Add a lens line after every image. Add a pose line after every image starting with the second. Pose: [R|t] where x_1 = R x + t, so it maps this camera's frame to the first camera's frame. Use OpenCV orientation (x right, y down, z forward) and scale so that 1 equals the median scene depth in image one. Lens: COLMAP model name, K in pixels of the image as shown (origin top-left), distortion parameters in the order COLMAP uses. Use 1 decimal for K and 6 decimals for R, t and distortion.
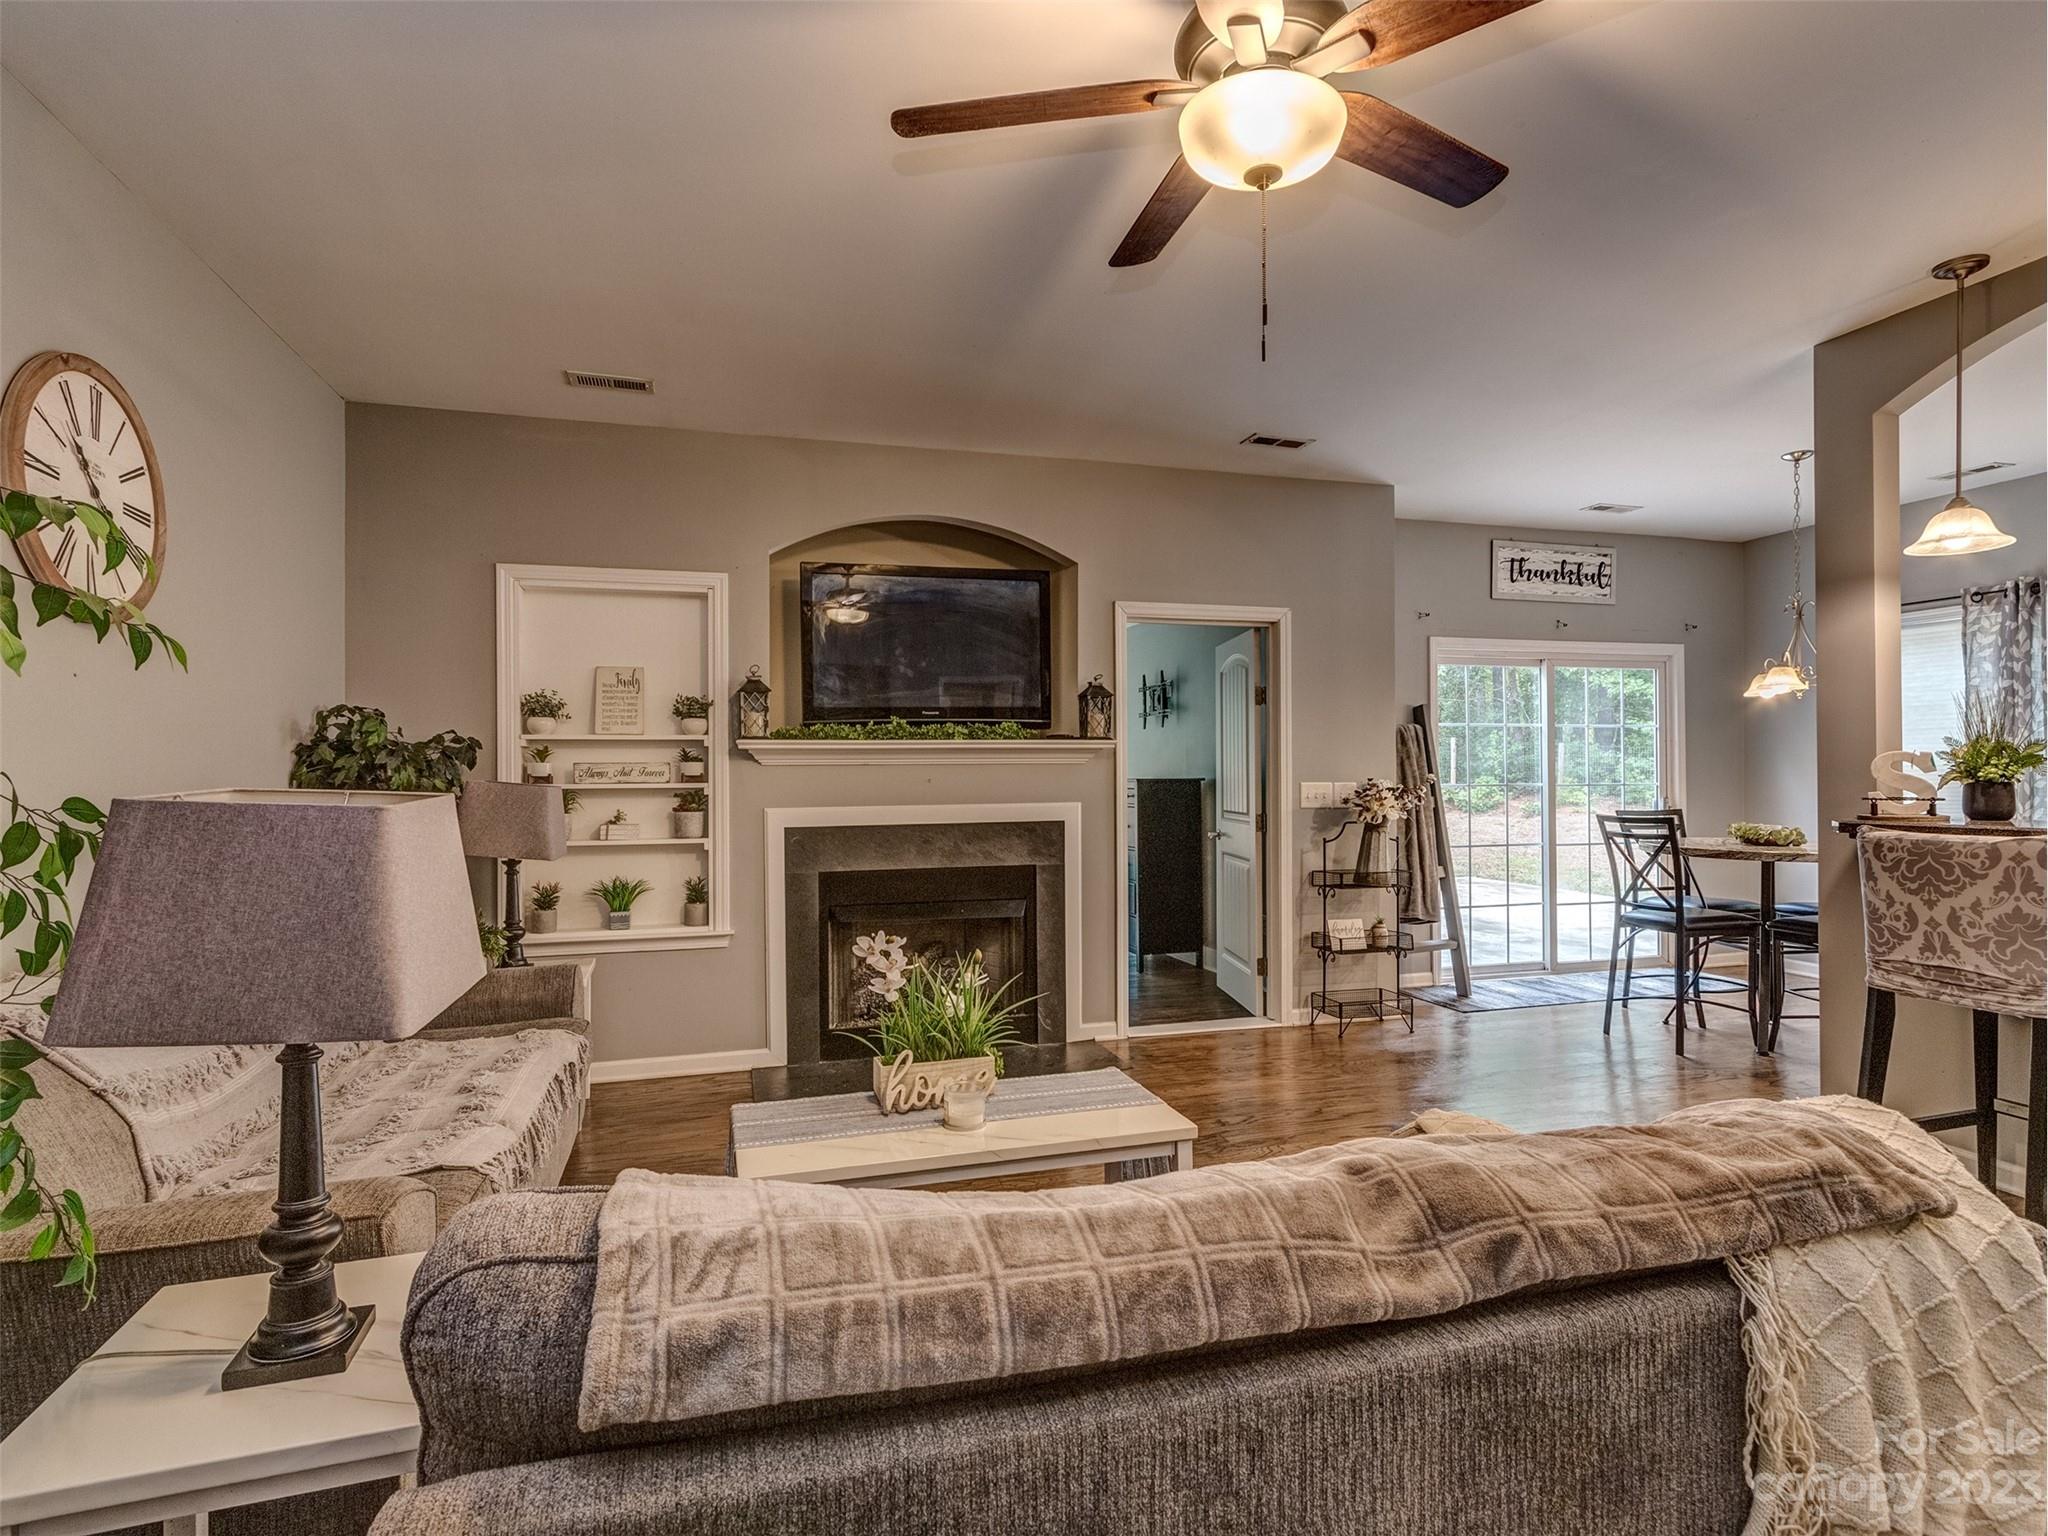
lens RADIAL K [[1046.3, 0, 1016.7], [0, 1046.3, 776.1], [0, 0, 1]] dist [0.006750, -0.003271]
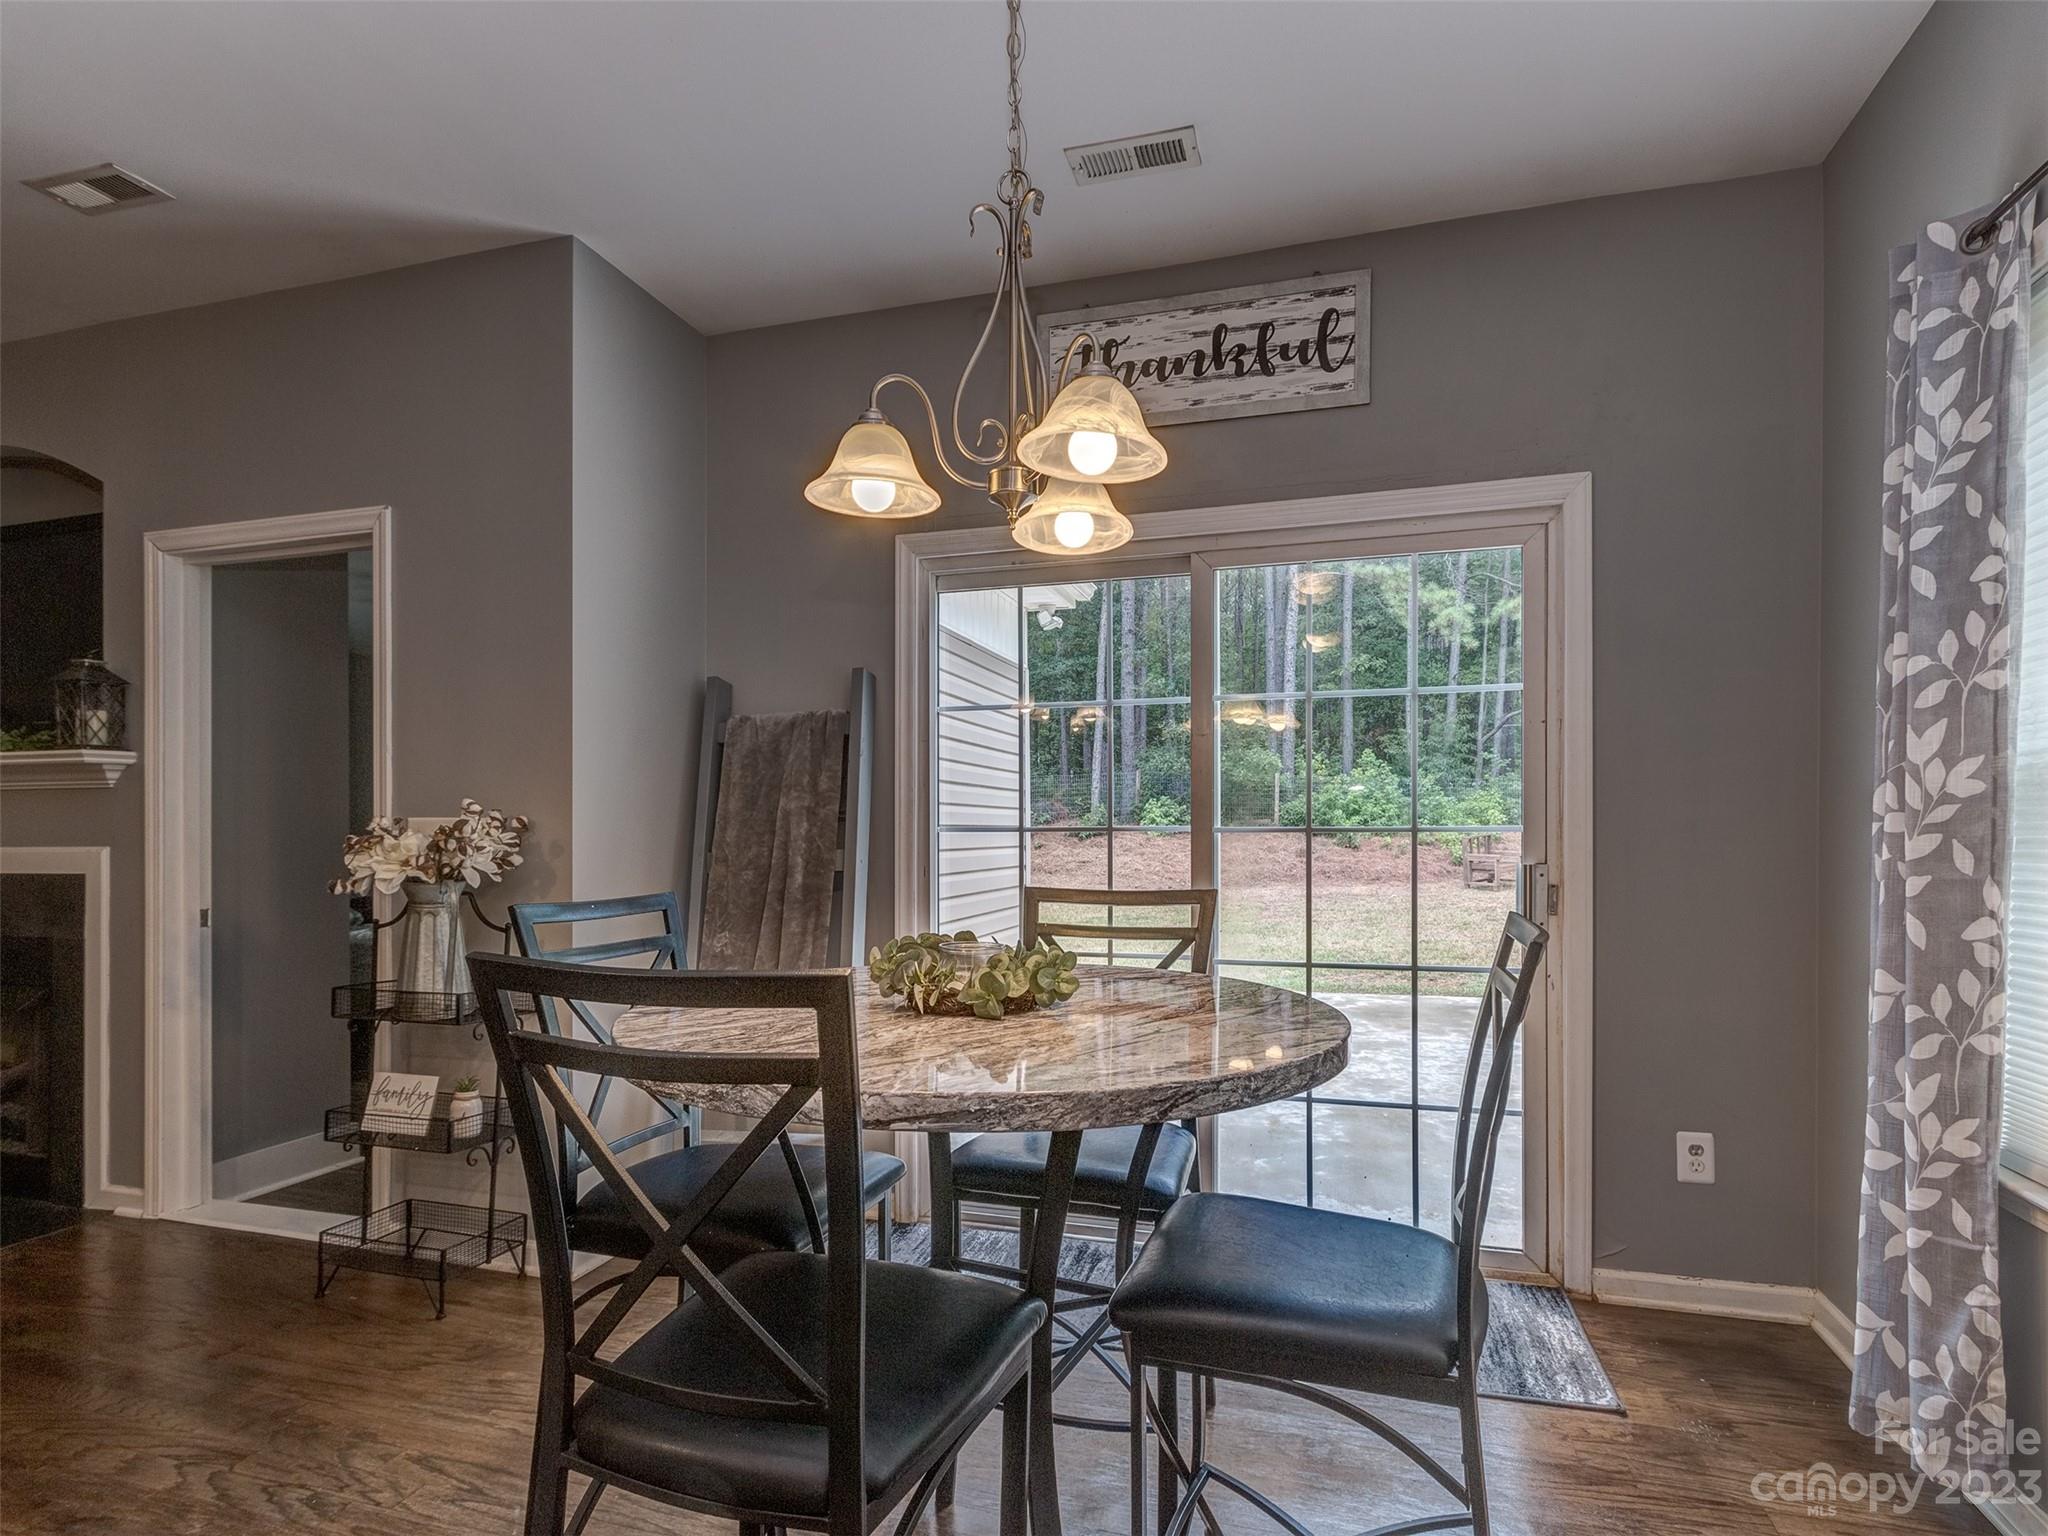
lens RADIAL K [[1046.3, 0, 1038.7], [0, 1046.3, 818.1], [0, 0, 1]] dist [0.006750, -0.003271]
pose [[0.844910, 0.000950, -0.534908, 0.978573], [-0.002477, 0.999995, -0.002135, 0.008049], [0.534903, 0.003129, 0.844908, 0.816280]]
